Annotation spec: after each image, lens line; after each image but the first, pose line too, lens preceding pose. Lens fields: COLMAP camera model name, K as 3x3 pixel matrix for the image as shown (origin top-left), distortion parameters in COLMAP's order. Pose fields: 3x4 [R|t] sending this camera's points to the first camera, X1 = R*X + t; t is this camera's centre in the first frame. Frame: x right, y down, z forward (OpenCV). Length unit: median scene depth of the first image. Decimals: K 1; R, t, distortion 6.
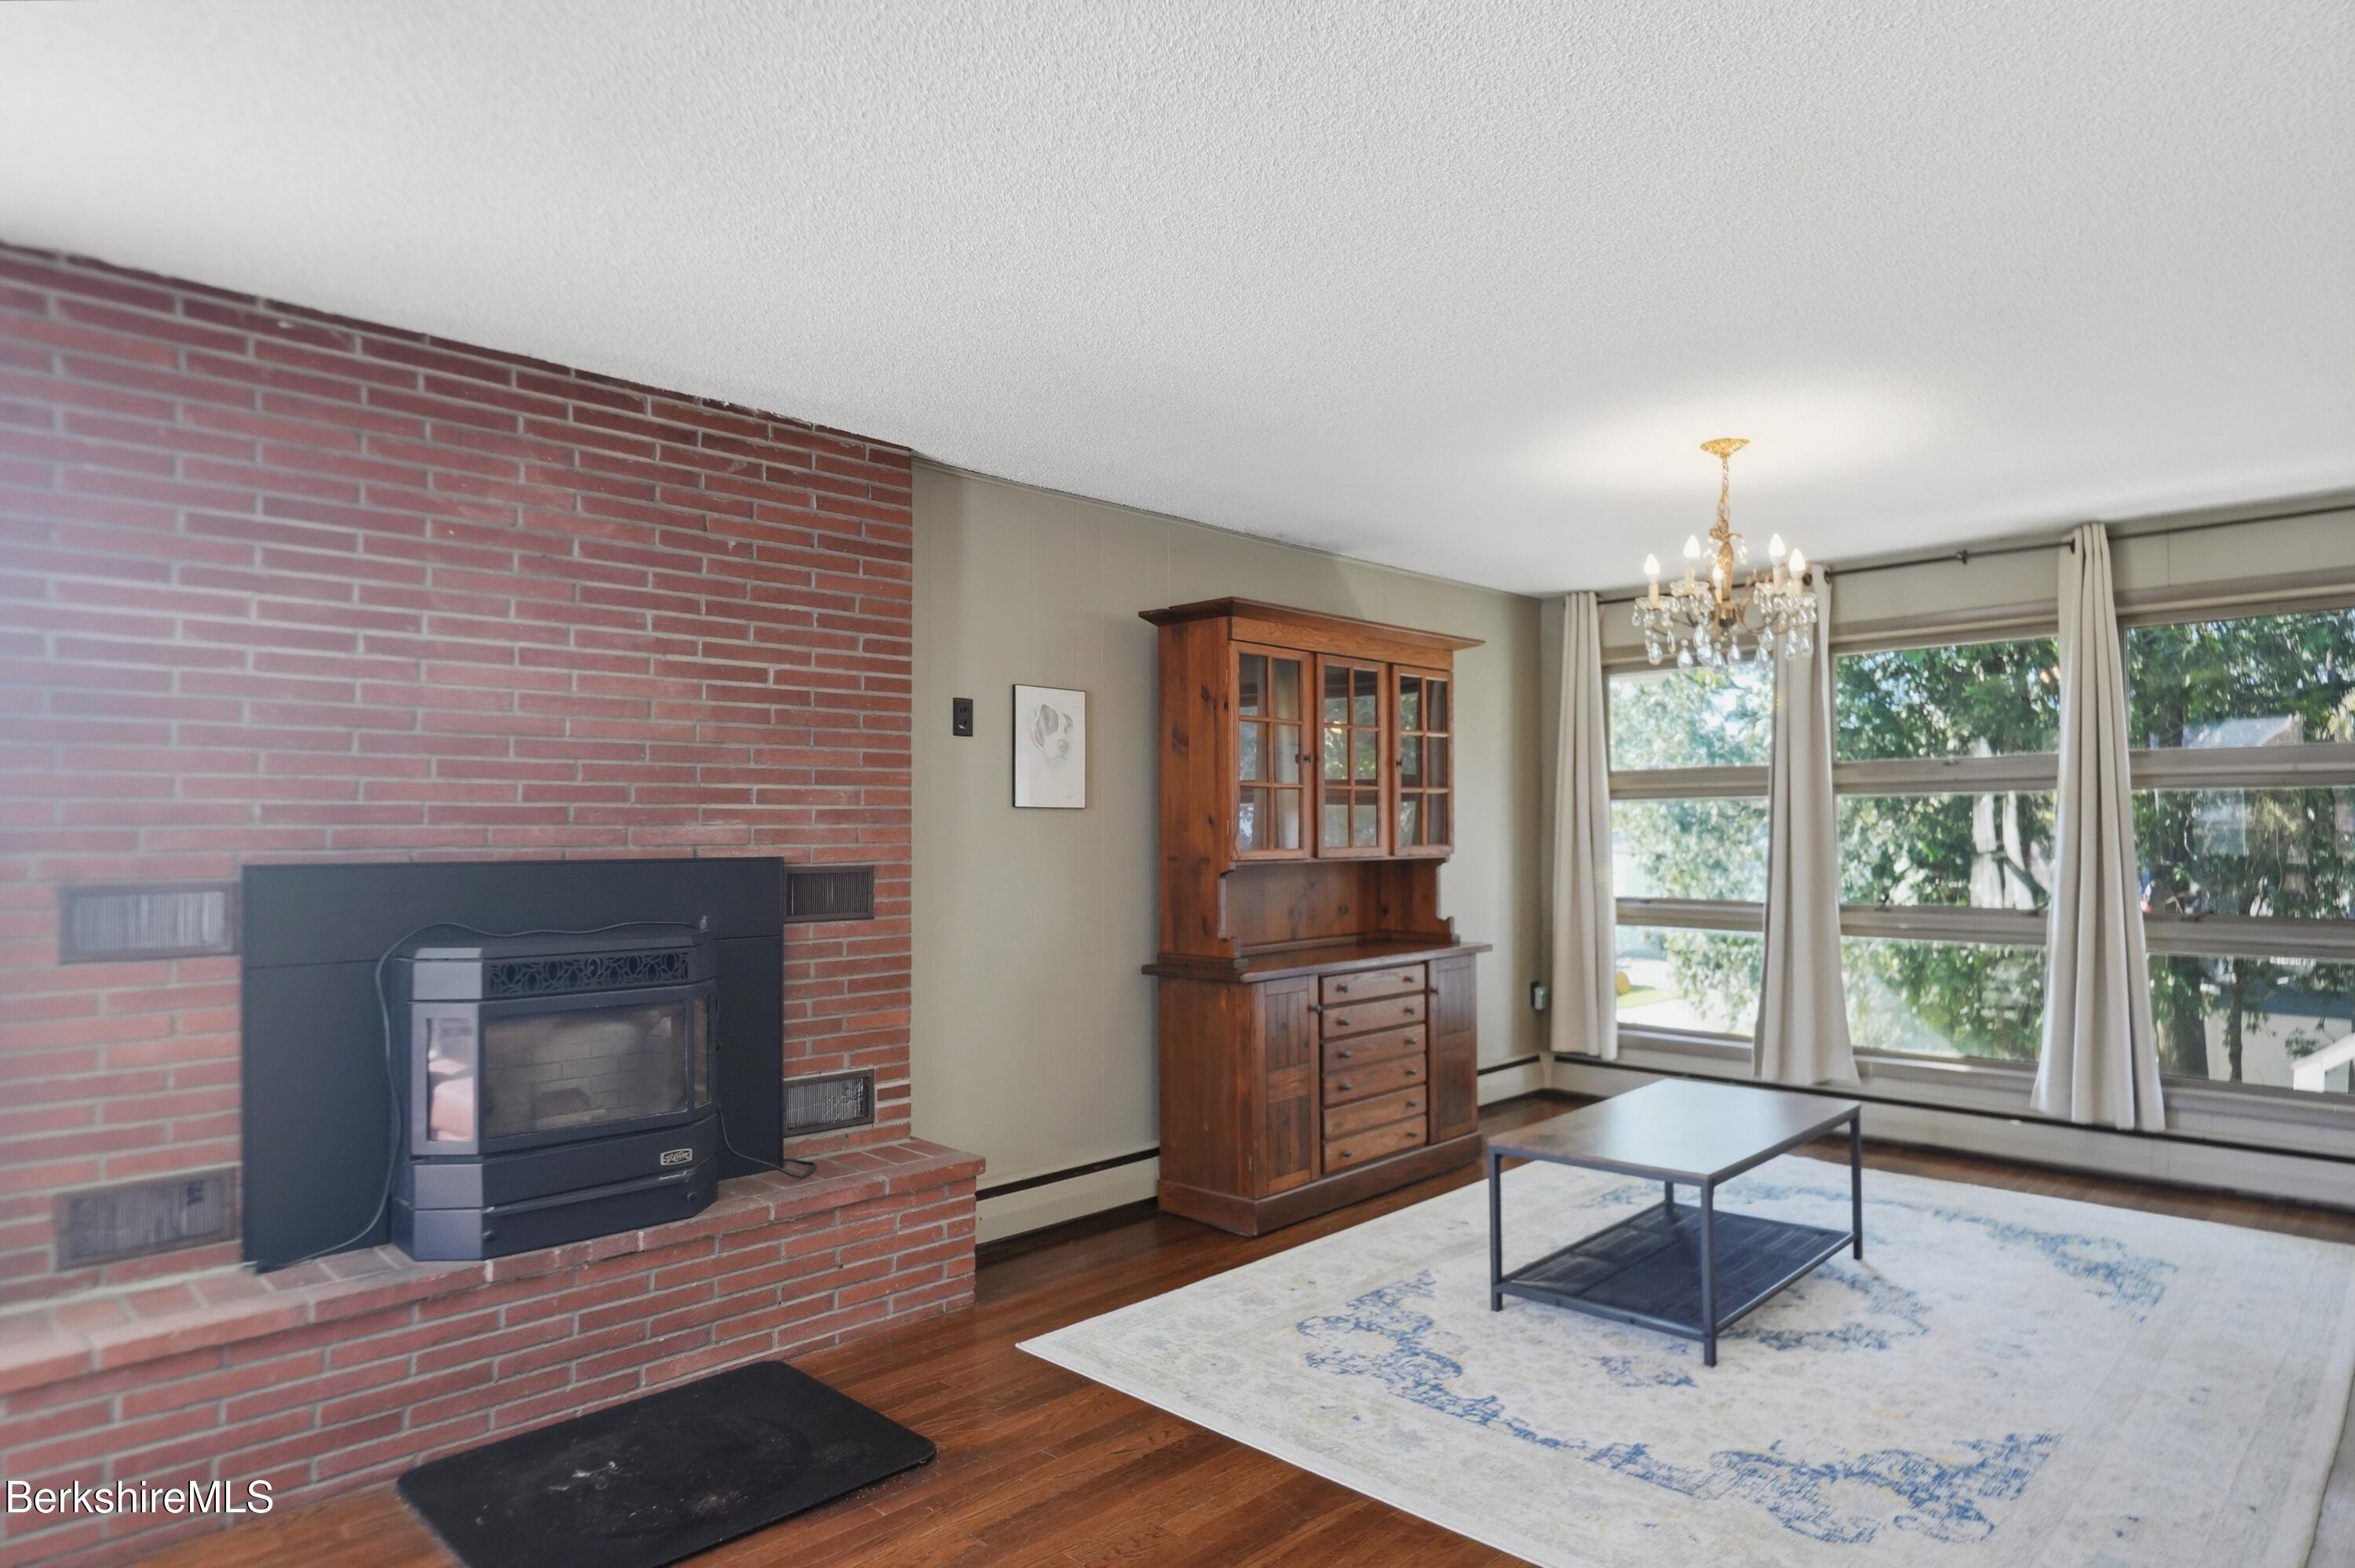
lens RADIAL K [[1352.8, 0, 1267.2], [0, 1352.8, 796.7], [0, 0, 1]] dist [-0.007245, -0.004210]
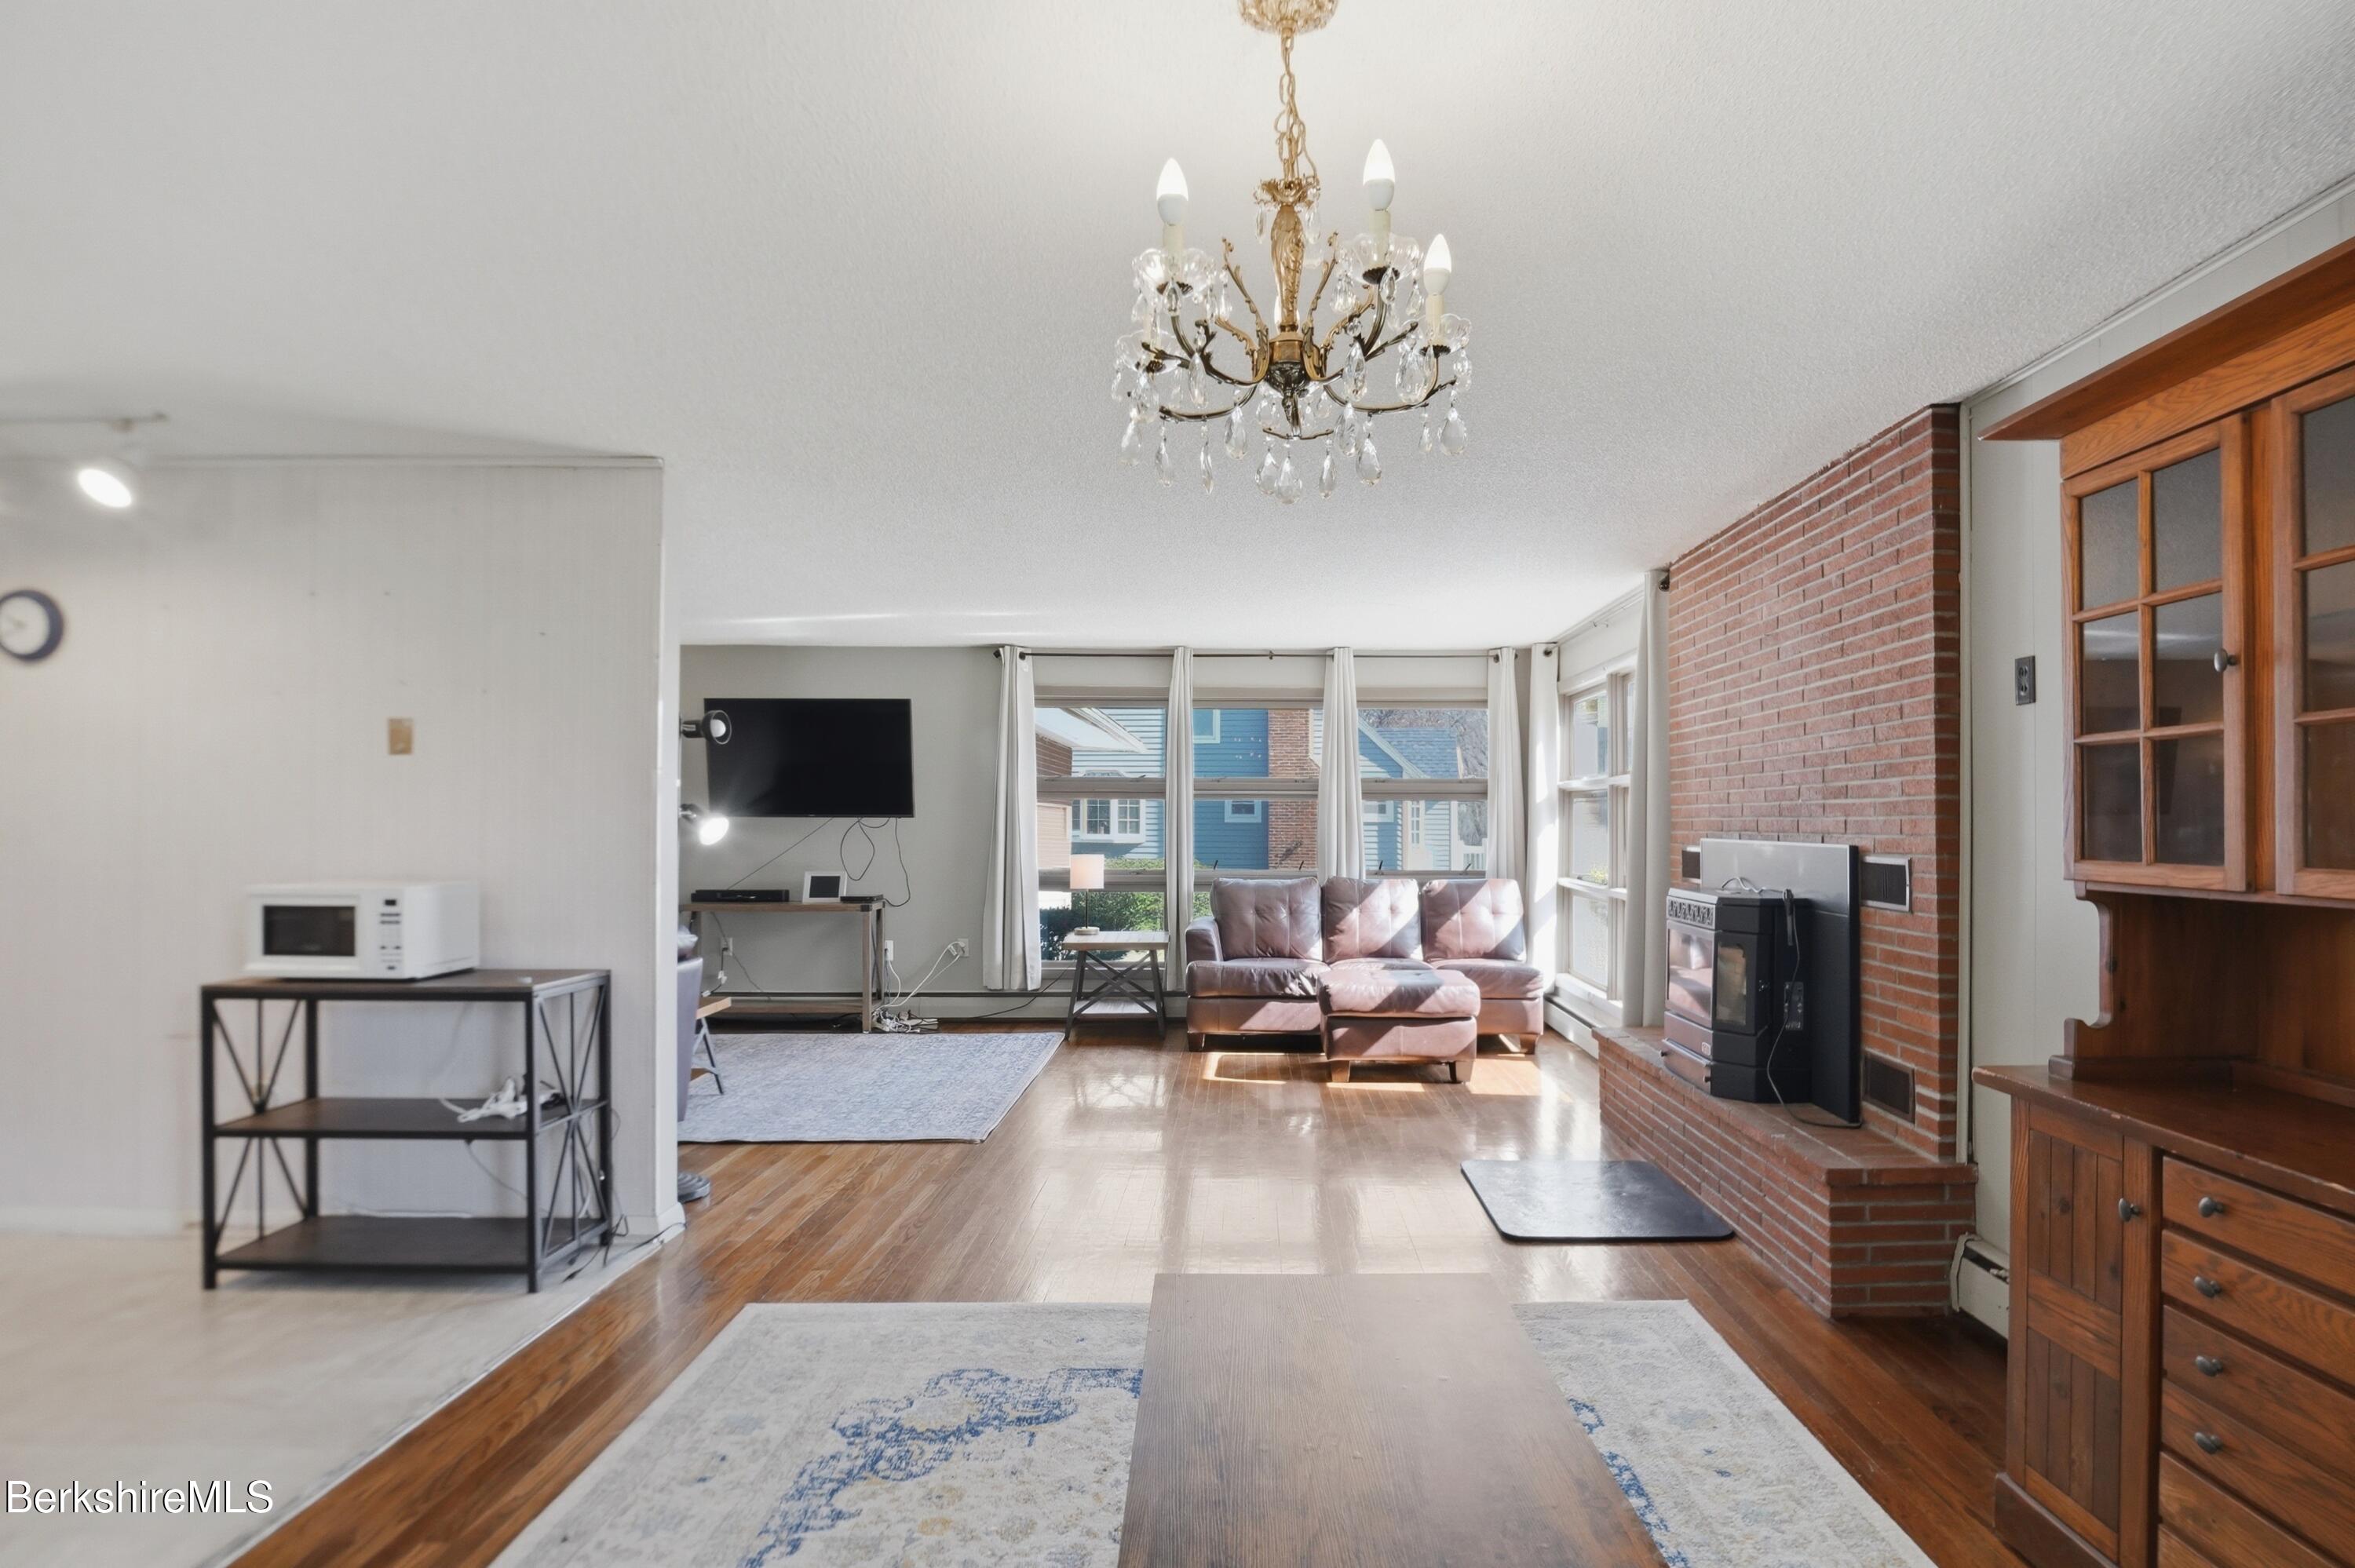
lens RADIAL K [[1198.9, 0, 1263.5], [0, 1198.9, 808.0], [0, 0, 1]] dist [-0.005775, -0.002196]
pose [[-0.721879, -0.005958, -0.691993, 0.744821], [0.017433, 0.999489, -0.026791, 0.034675], [0.691799, -0.031403, -0.721407, 1.519937]]
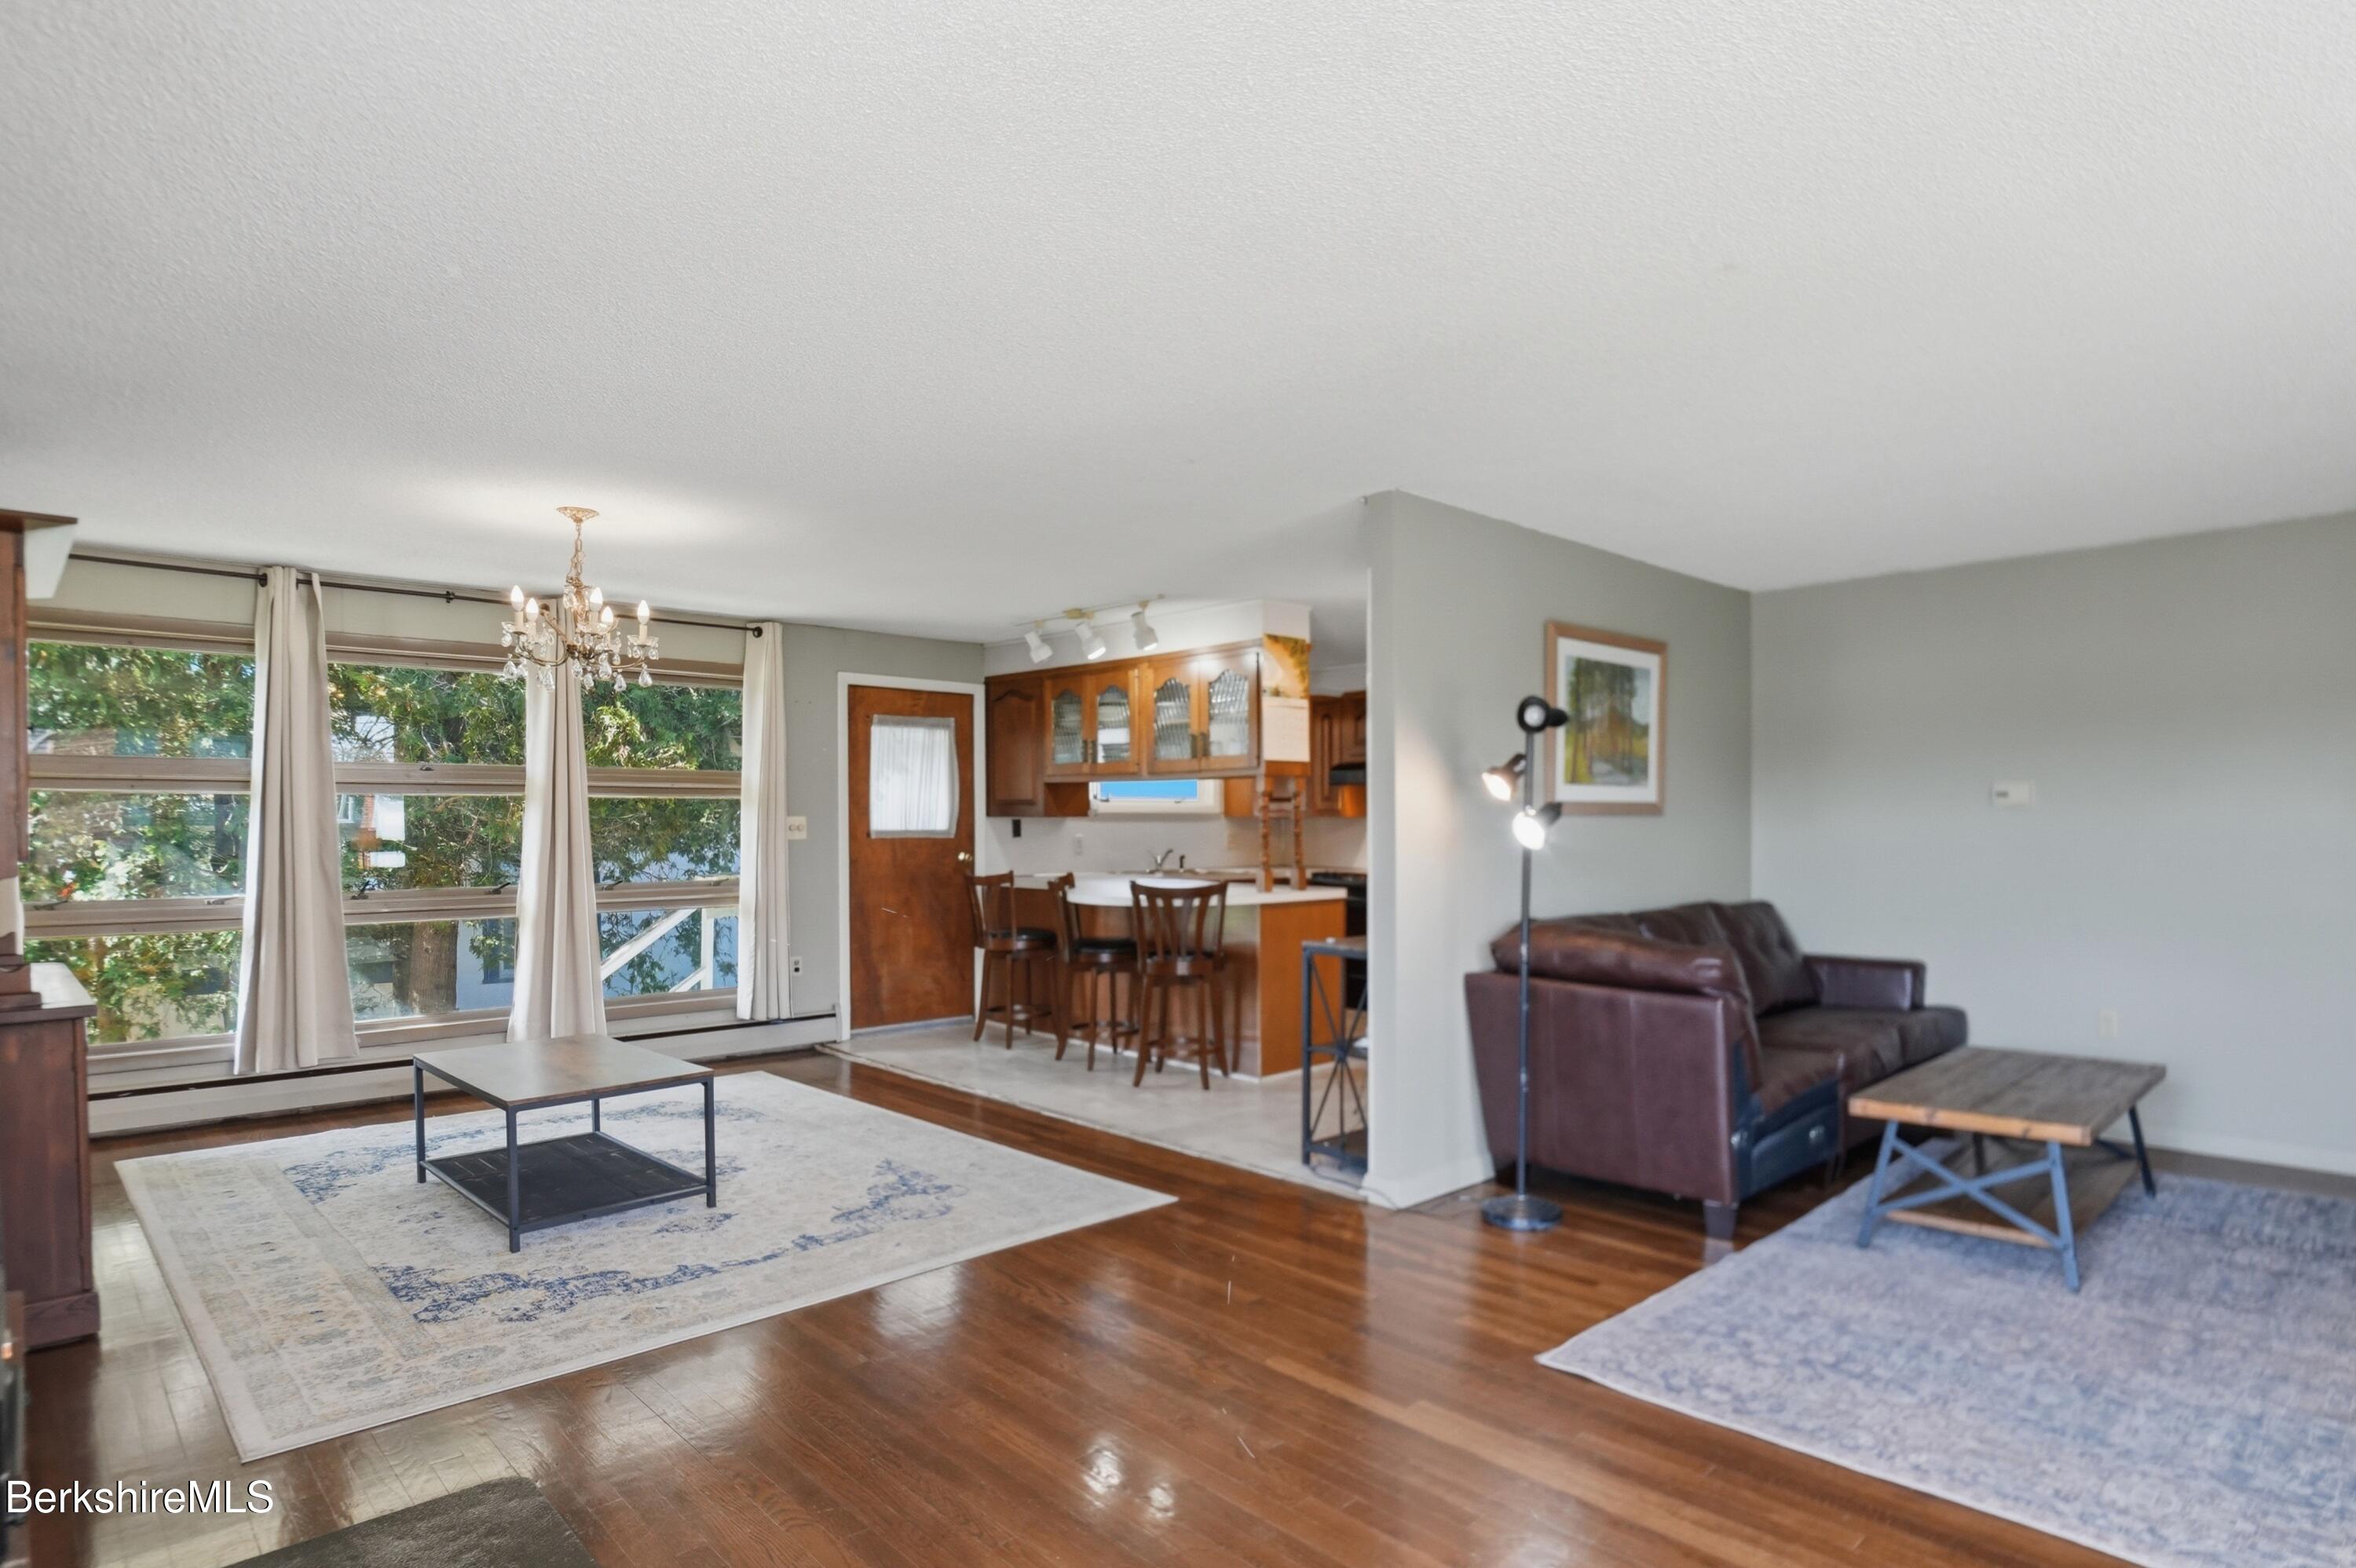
lens RADIAL K [[1265.7, 0, 1258.5], [0, 1265.7, 810.5], [0, 0, 1]] dist [-0.016784, -0.003450]
pose [[0.026671, 0.017289, 0.999495, -0.944711], [-0.021409, 0.999631, -0.016720, 0.023041], [-0.999415, -0.020952, 0.027032, 0.406021]]
